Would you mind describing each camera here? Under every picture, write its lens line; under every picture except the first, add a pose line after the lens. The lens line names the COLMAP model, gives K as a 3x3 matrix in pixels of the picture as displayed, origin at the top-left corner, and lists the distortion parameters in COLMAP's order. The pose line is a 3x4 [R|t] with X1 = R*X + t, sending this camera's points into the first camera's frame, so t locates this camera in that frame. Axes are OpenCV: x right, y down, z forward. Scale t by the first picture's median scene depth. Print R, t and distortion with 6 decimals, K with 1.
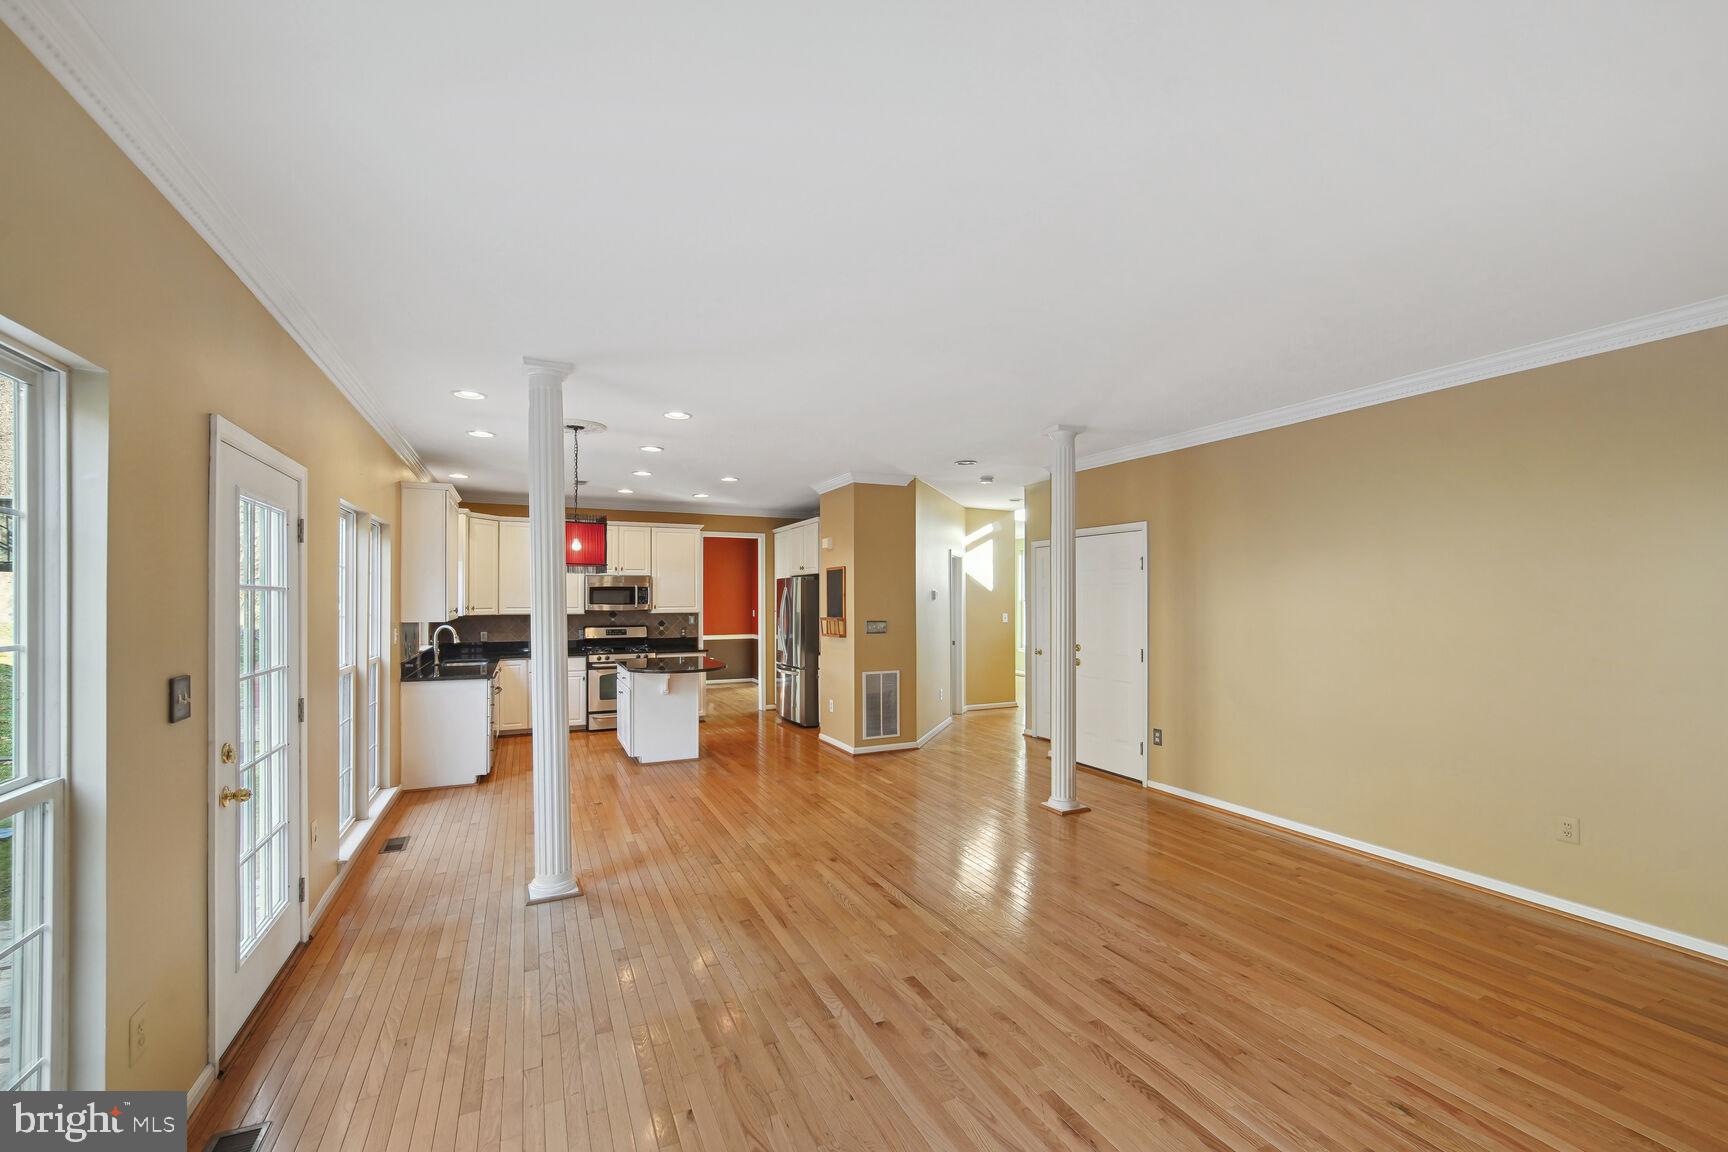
lens RADIAL K [[720.9, 0, 887.5], [0, 720.9, 597.3], [0, 0, 1]] dist [0.002449, 0.000577]
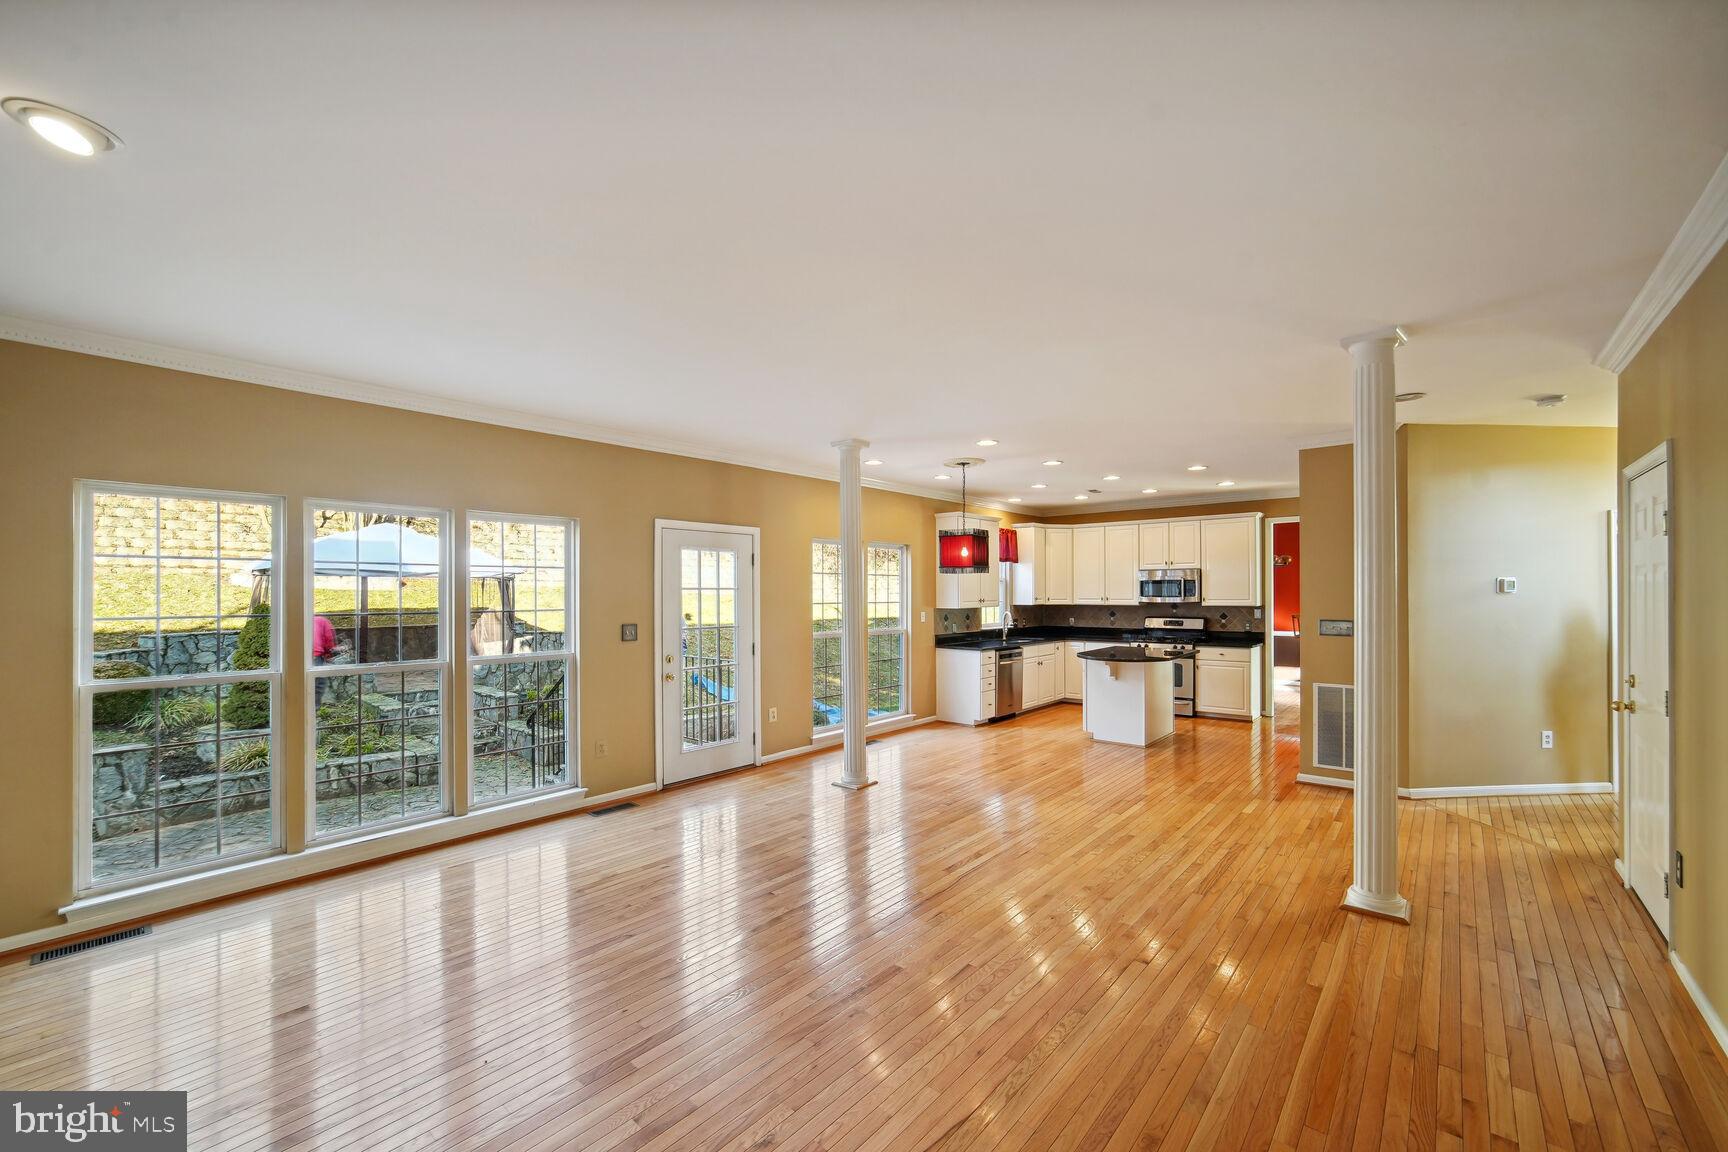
lens RADIAL K [[695.7, 0, 859.3], [0, 695.7, 594.7], [0, 0, 1]] dist [-0.004826, -0.000120]
pose [[0.380838, 0.001691, -0.924640, 0.405029], [0.006927, 0.999965, 0.004682, -0.001032], [0.924616, -0.008188, 0.380813, 0.198157]]
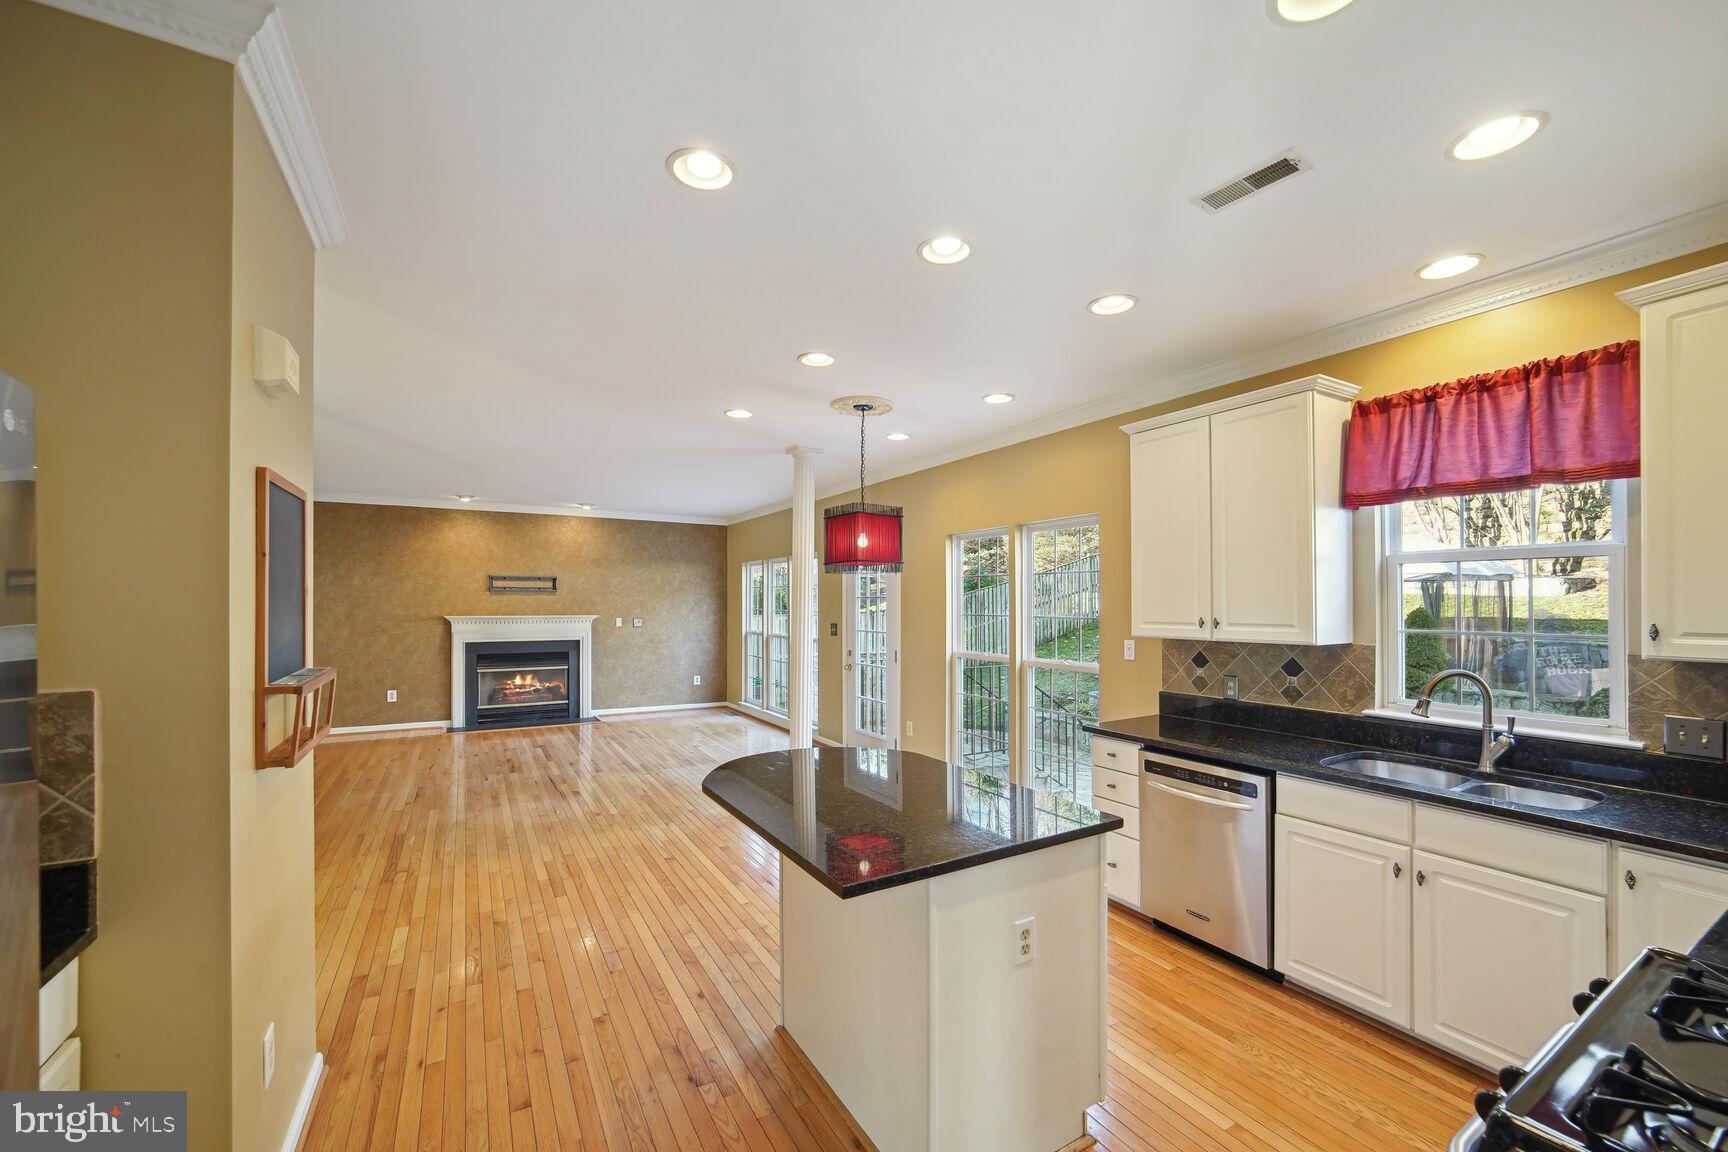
lens RADIAL K [[695.7, 0, 868.3], [0, 695.7, 601.2], [0, 0, 1]] dist [-0.004826, -0.000120]
pose [[-0.998082, 0.000464, -0.061909, -0.230420], [0.000866, 0.999979, -0.006473, 0.003844], [0.061905, -0.006514, -0.998061, 1.103840]]
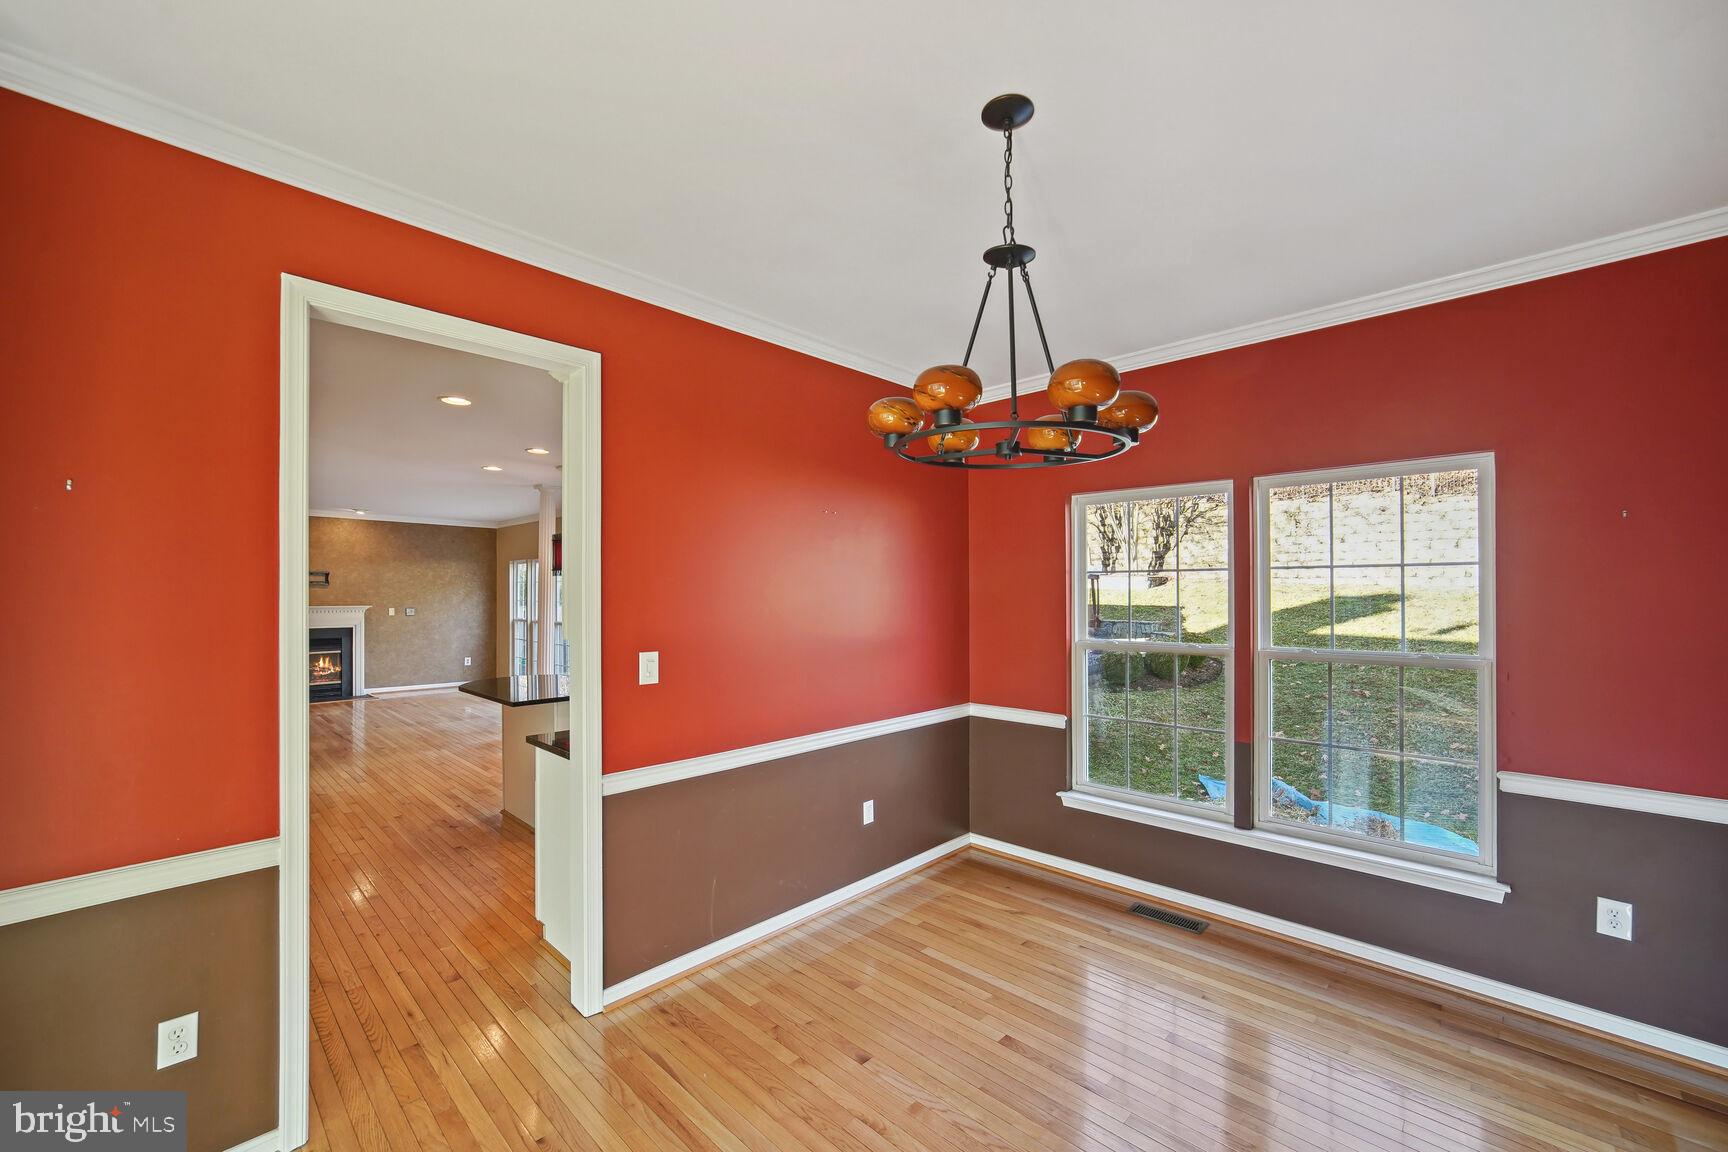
lens RADIAL K [[720.9, 0, 869.2], [0, 720.9, 593.4], [0, 0, 1]] dist [0.002449, 0.000577]
pose [[-0.949753, 0.000300, -0.313002, -0.318830], [0.001830, 0.999988, -0.004593, 0.004003], [0.312996, -0.004935, -0.949742, 1.500625]]
